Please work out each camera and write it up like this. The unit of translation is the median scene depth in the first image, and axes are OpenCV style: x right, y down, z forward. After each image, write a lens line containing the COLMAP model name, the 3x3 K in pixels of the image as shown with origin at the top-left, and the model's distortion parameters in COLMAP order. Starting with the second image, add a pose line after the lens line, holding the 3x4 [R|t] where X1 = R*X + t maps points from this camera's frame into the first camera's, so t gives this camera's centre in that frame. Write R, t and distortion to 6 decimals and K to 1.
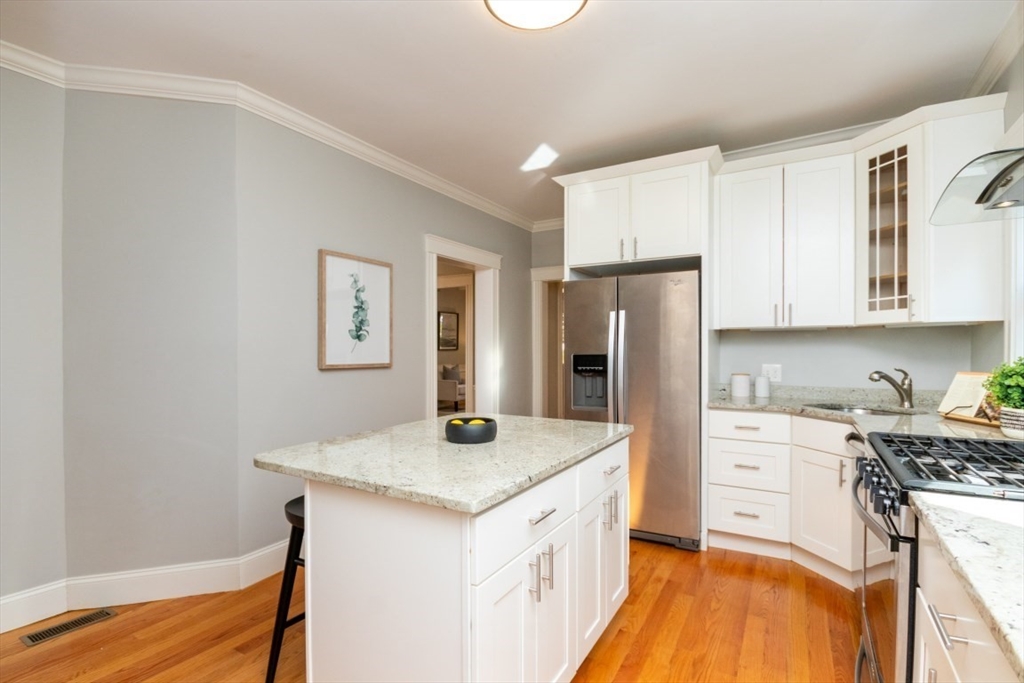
lens RADIAL K [[482.4, 0, 516.3], [0, 482.4, 349.2], [0, 0, 1]] dist [-0.011359, -0.000777]
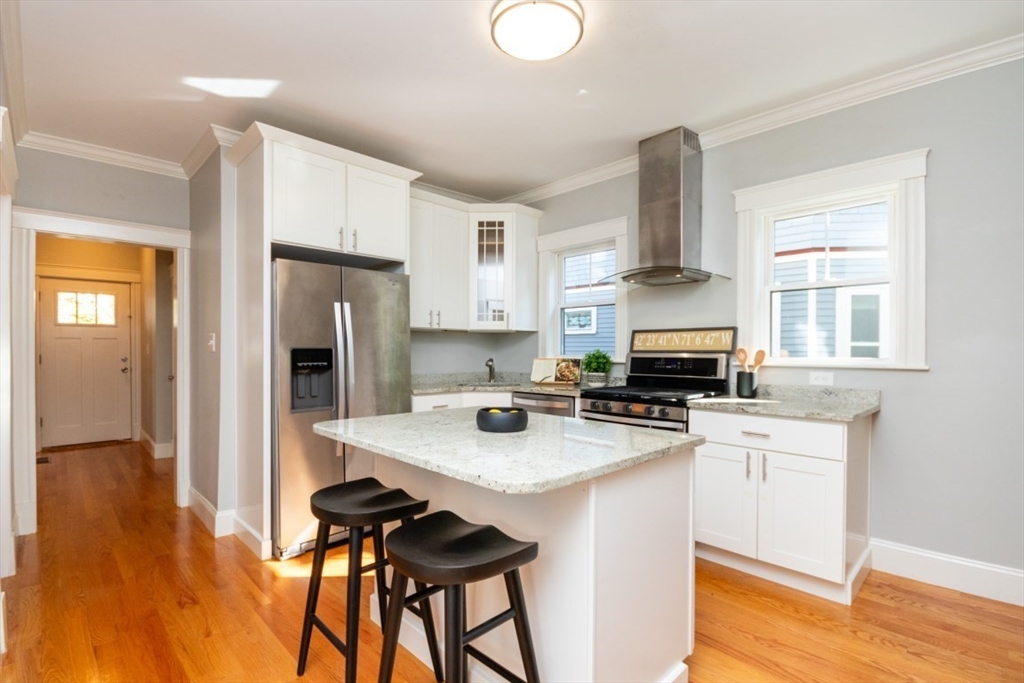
lens RADIAL K [[482.4, 0, 516.3], [0, 482.4, 349.2], [0, 0, 1]] dist [-0.011359, -0.000777]
pose [[0.259658, 0.008659, 0.965662, -0.688074], [-0.000565, 0.999961, -0.008814, 0.022960], [-0.965700, 0.001743, 0.259653, 0.474800]]
